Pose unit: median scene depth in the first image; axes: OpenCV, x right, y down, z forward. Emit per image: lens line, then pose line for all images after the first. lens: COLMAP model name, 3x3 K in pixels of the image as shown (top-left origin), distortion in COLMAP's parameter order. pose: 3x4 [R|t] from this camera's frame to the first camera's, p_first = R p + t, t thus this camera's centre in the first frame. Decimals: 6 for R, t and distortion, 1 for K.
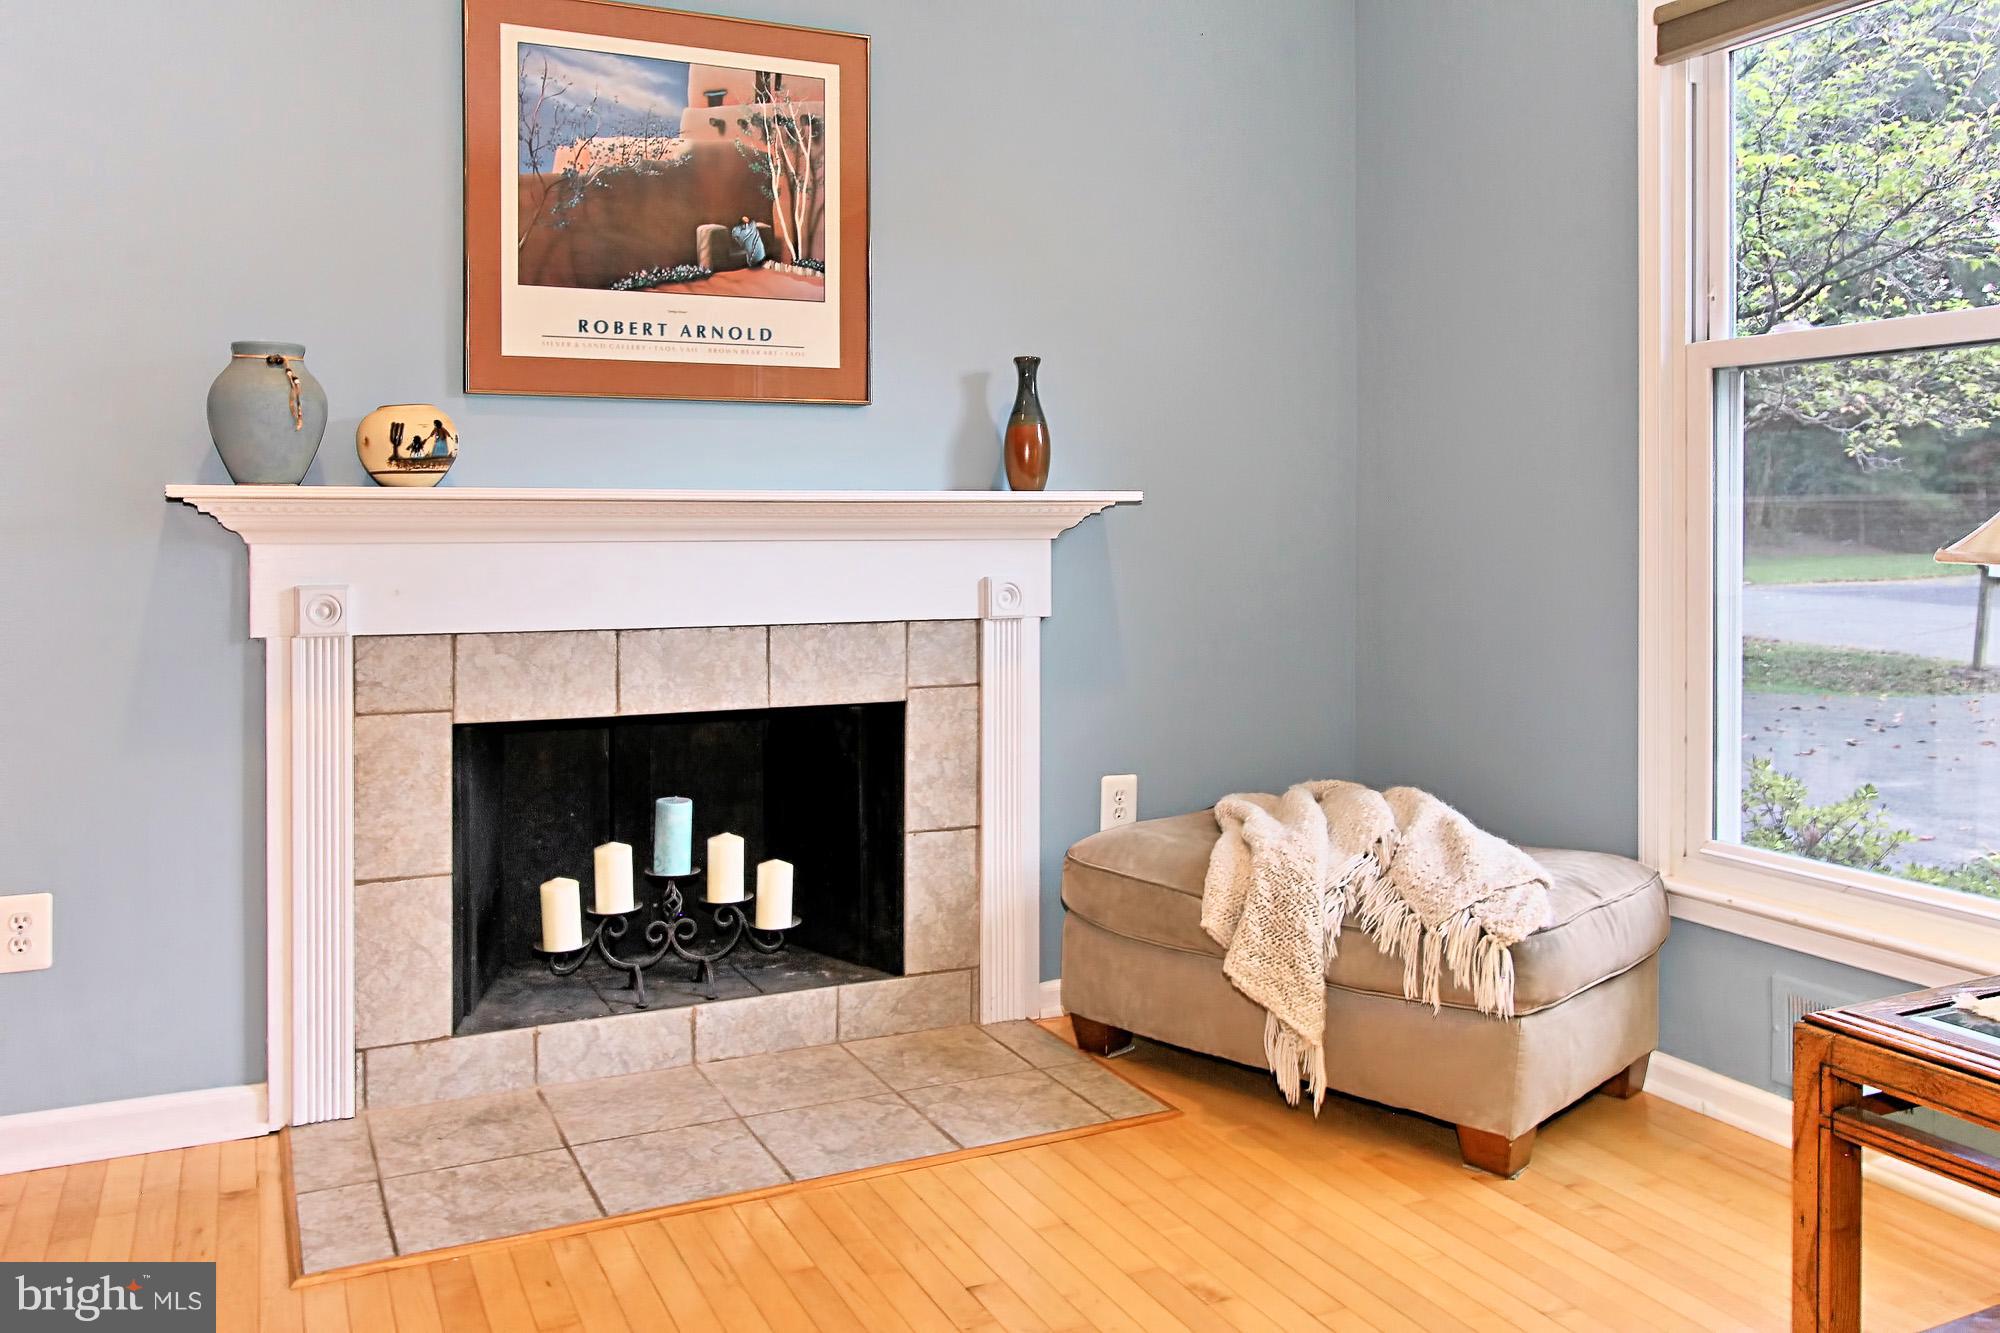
lens RADIAL K [[1673.2, 0, 993.1], [0, 1673.2, 521.9], [0, 0, 1]] dist [-0.042866, 0.008794]
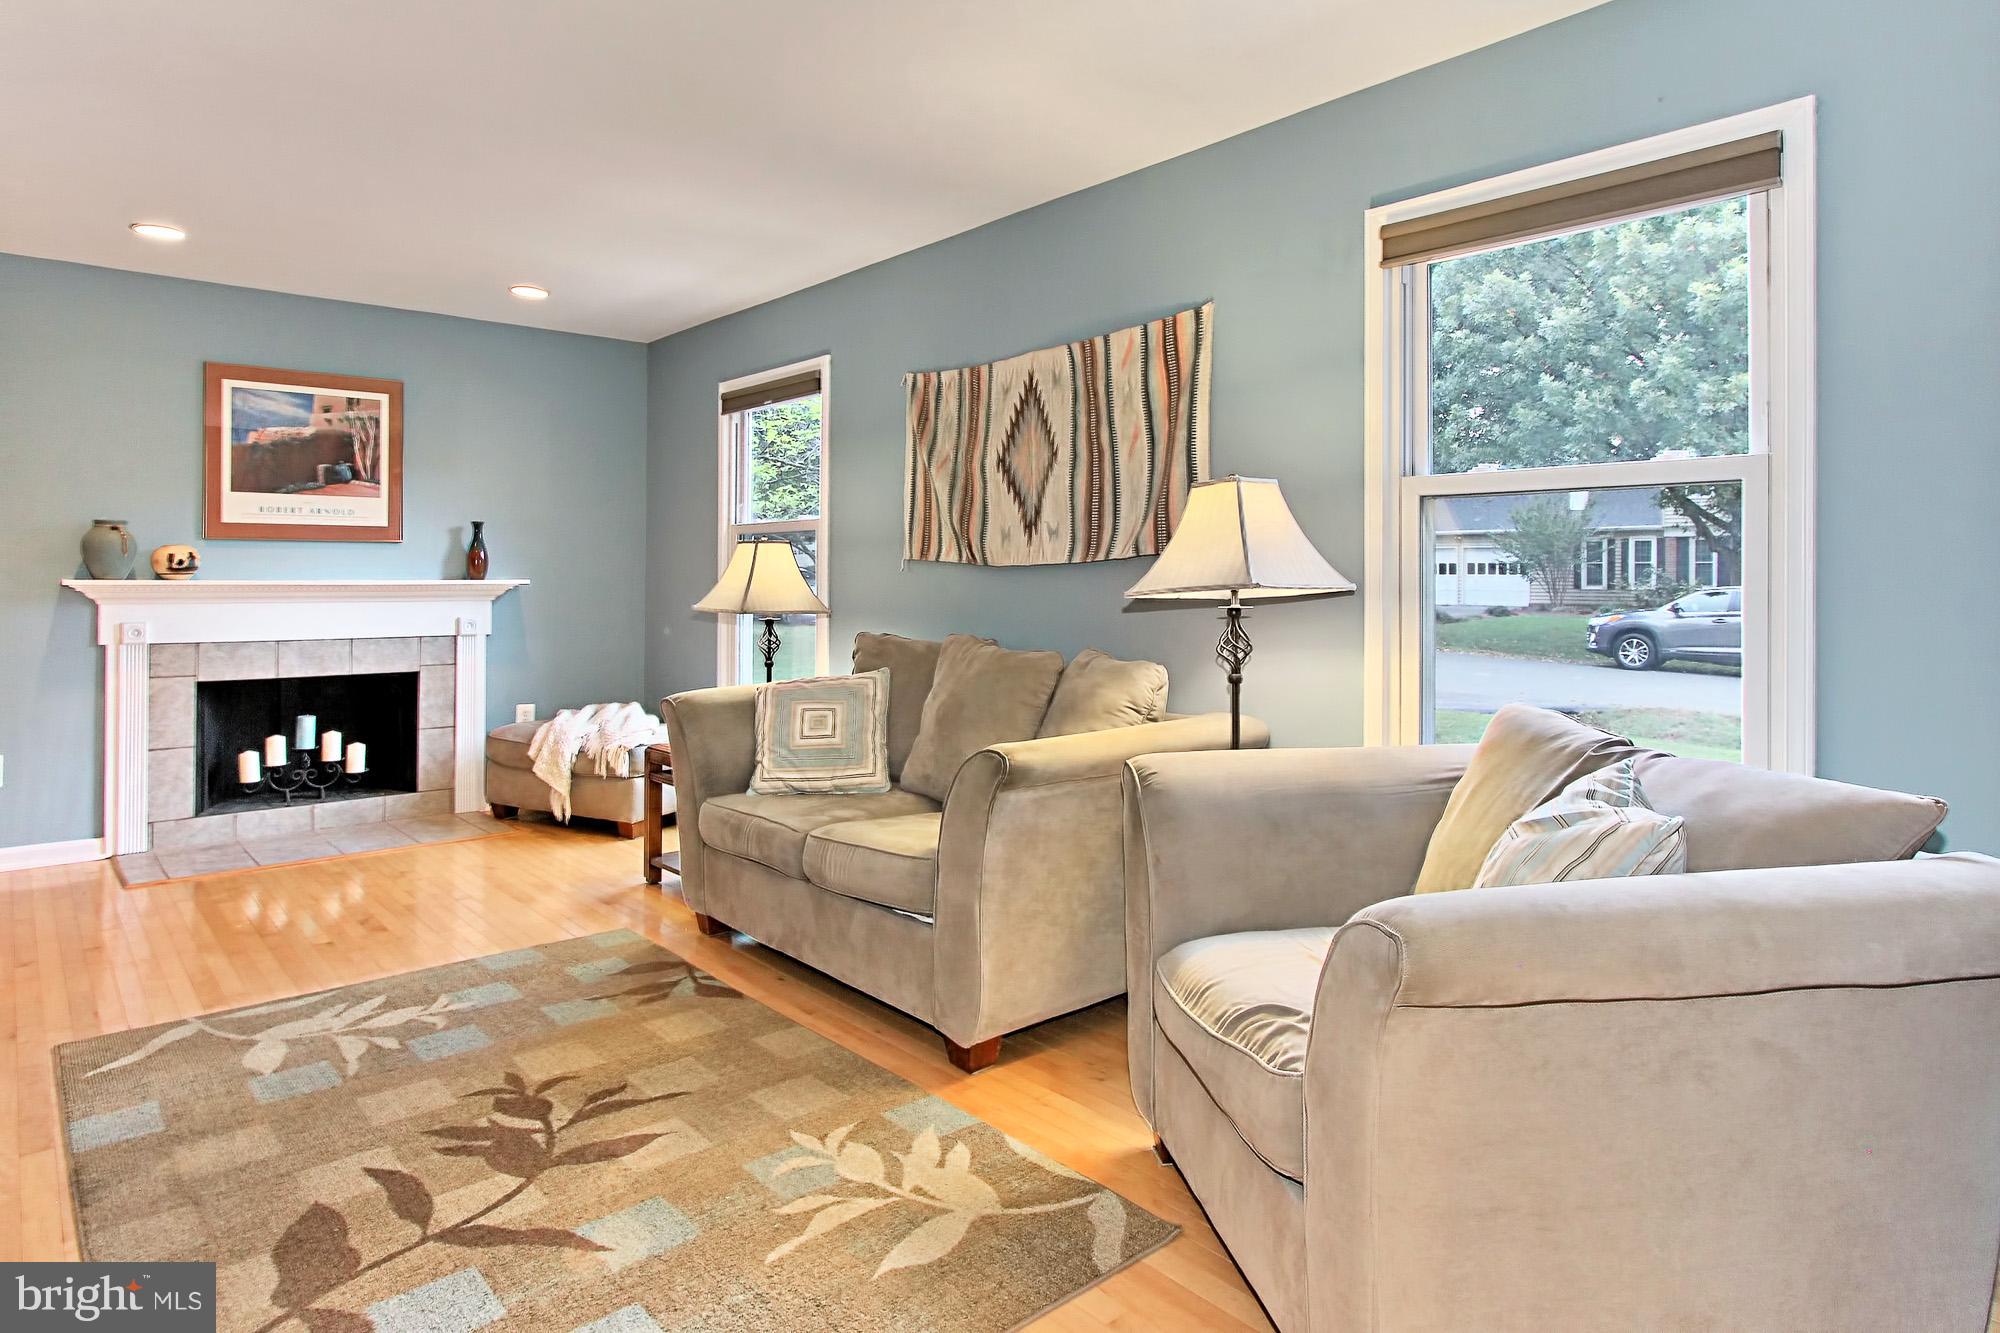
lens RADIAL K [[1142.0, 0, 925.8], [0, 1142.0, 566.2], [0, 0, 1]] dist [-0.020486, 0.000824]
pose [[0.969576, 0.004647, 0.244746, 0.253618], [-0.001860, 0.999931, -0.011616, -0.021264], [-0.244783, 0.010807, 0.969518, -0.722914]]
